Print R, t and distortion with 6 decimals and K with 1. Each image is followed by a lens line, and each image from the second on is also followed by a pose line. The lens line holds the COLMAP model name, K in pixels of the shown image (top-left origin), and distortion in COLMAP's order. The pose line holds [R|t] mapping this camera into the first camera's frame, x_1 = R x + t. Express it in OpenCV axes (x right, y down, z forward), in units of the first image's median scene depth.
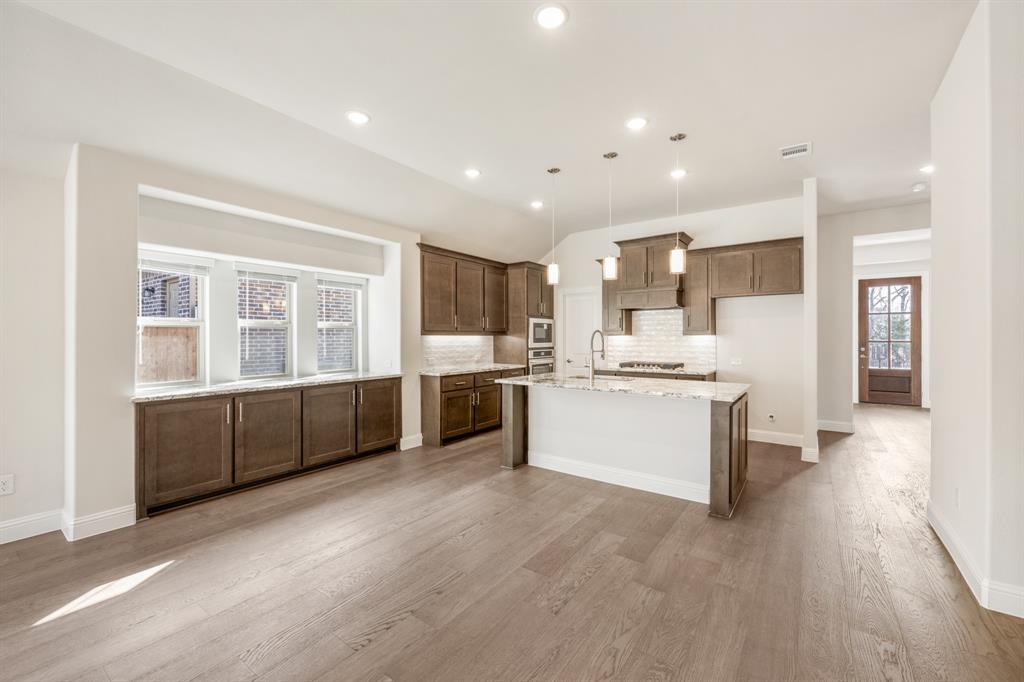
lens RADIAL K [[418.7, 0, 513.8], [0, 418.7, 337.8], [0, 0, 1]] dist [-0.000254, 0.000259]
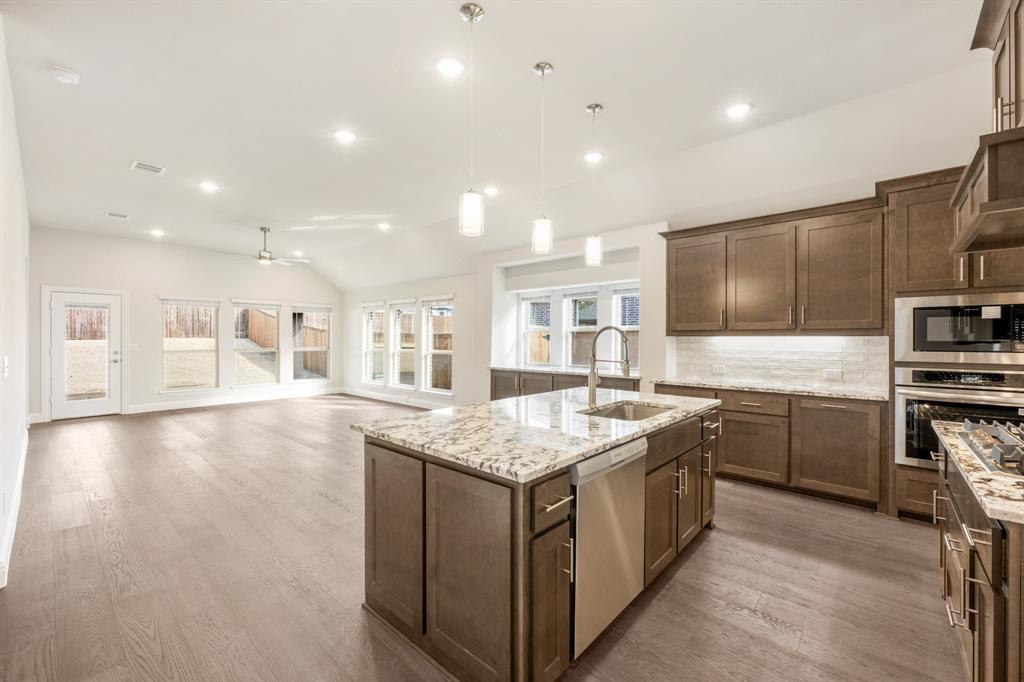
lens RADIAL K [[418.7, 0, 513.8], [0, 418.7, 337.8], [0, 0, 1]] dist [-0.000254, 0.000259]
pose [[-0.104280, -0.001231, -0.994547, 0.685855], [-0.003672, 0.999993, -0.000853, -0.000745], [0.994541, 0.003563, -0.104284, 0.771046]]
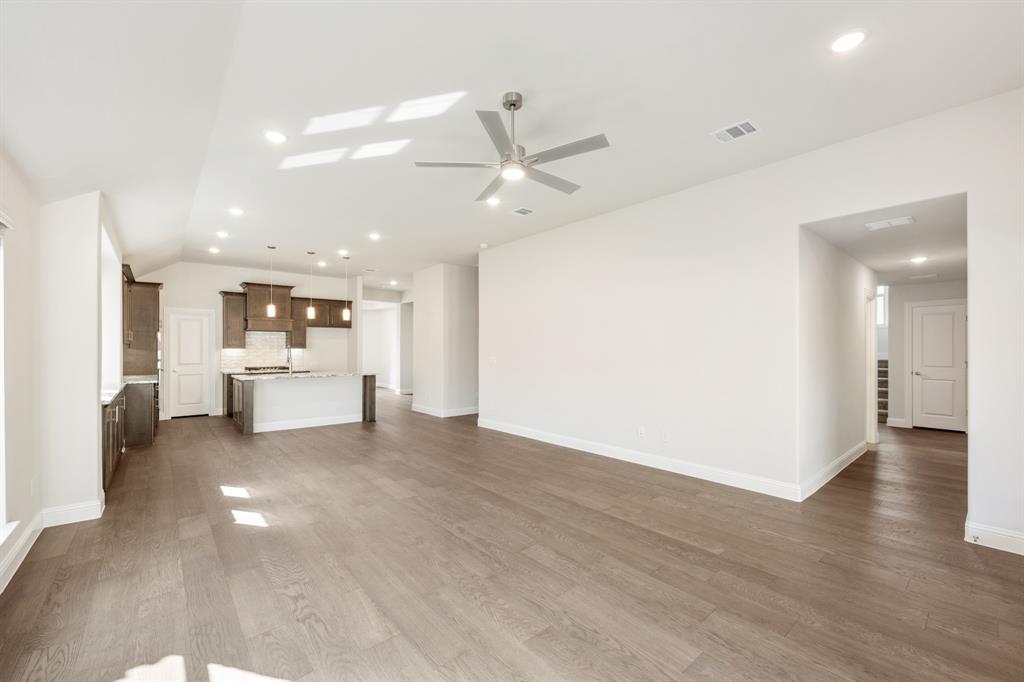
lens RADIAL K [[416.6, 0, 512.9], [0, 416.6, 348.7], [0, 0, 1]] dist [-0.000778, -0.000072]
pose [[0.233291, 0.002136, 0.972405, -1.032832], [0.001643, 0.999995, -0.002591, 0.000155], [-0.972405, 0.002202, 0.233287, -0.239606]]
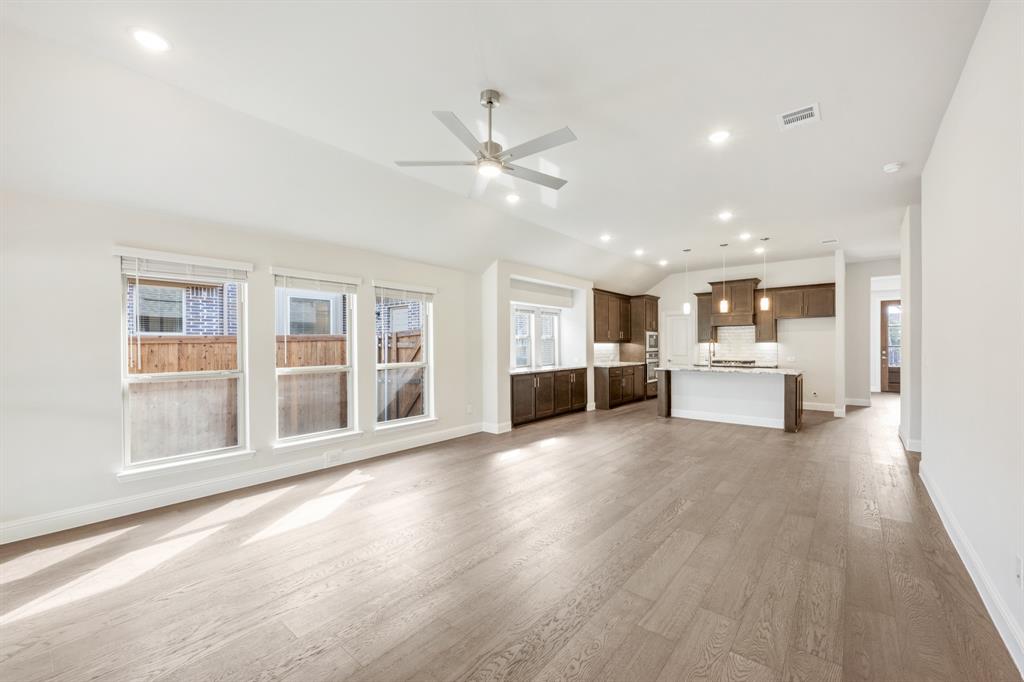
lens RADIAL K [[414.6, 0, 511.1], [0, 414.6, 346.2], [0, 0, 1]] dist [-0.000622, -0.000095]
pose [[0.997657, -0.003541, -0.068326, -0.436790], [0.003694, 0.999991, 0.002113, 0.000533], [0.068318, -0.002361, 0.997661, -0.664582]]
